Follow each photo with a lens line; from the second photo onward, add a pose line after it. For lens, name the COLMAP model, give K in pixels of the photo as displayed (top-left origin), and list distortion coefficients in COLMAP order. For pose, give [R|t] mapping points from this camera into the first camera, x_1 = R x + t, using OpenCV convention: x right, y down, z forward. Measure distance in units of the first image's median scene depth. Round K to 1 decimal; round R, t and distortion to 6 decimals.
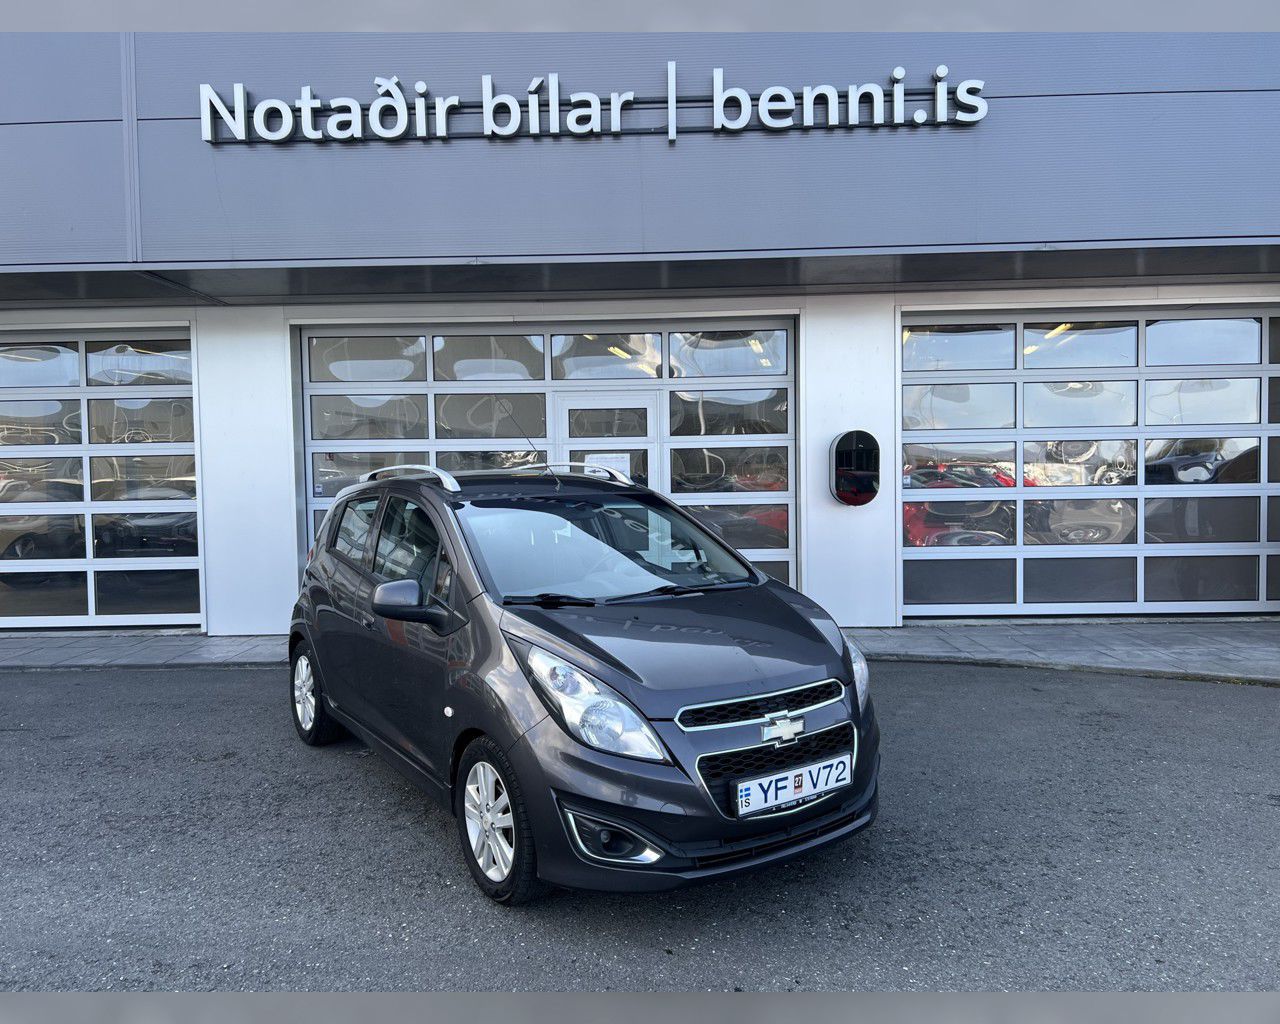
lens RADIAL K [[976.2, 0, 640.0], [0, 976.2, 512.0], [0, 0, 1]] dist [0.064210, -0.065958]
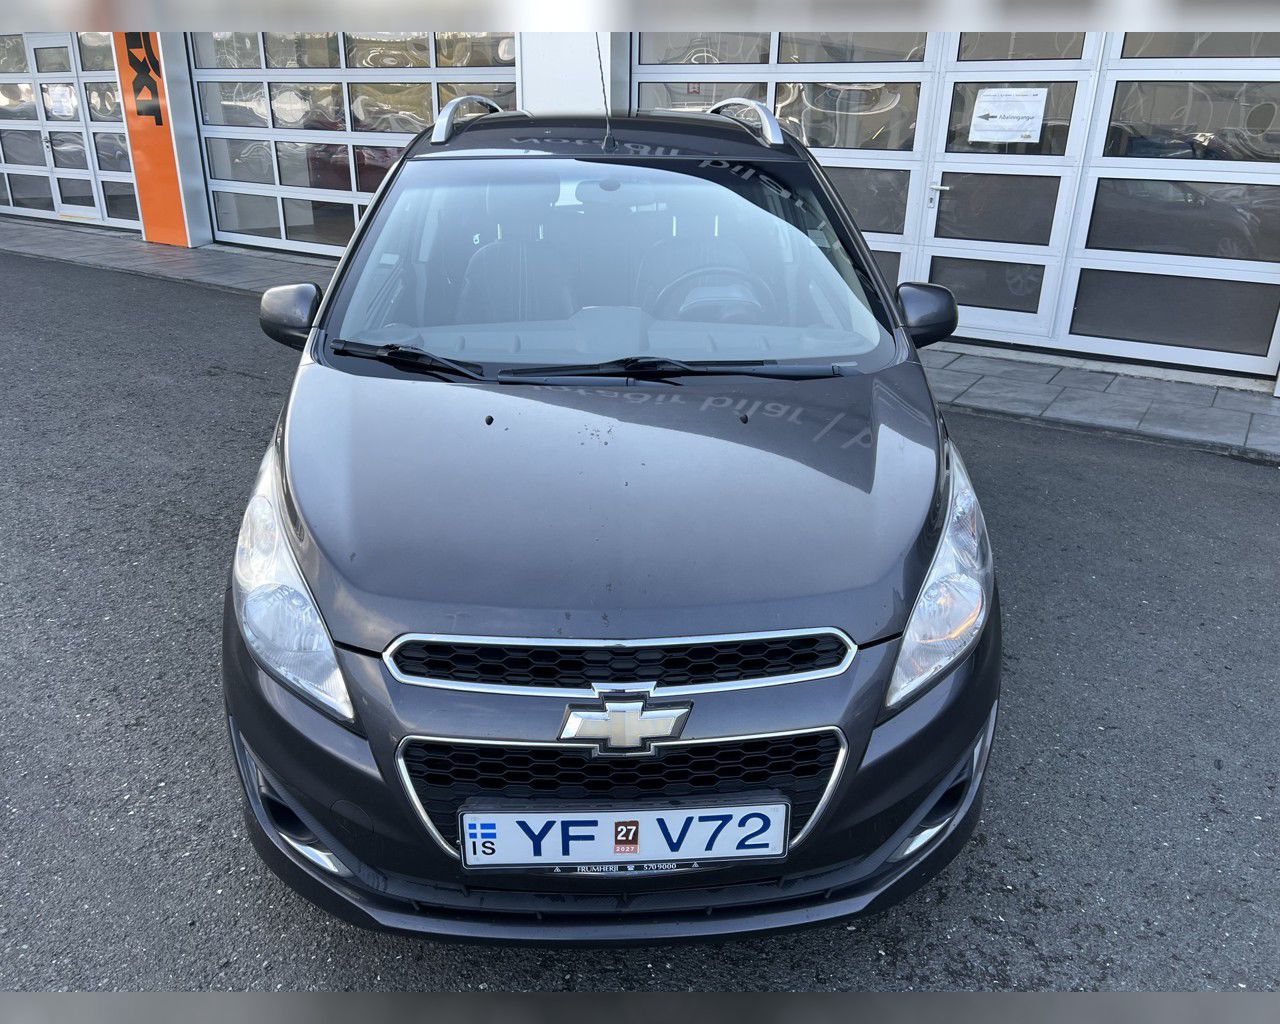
lens RADIAL K [[976.2, 0, 640.0], [0, 976.2, 512.0], [0, 0, 1]] dist [0.064210, -0.065958]
pose [[0.849806, 0.225164, -0.476582, 0.355131], [-0.049349, 0.934183, 0.353366, -0.037995], [0.524780, -0.276774, 0.804985, 0.659492]]
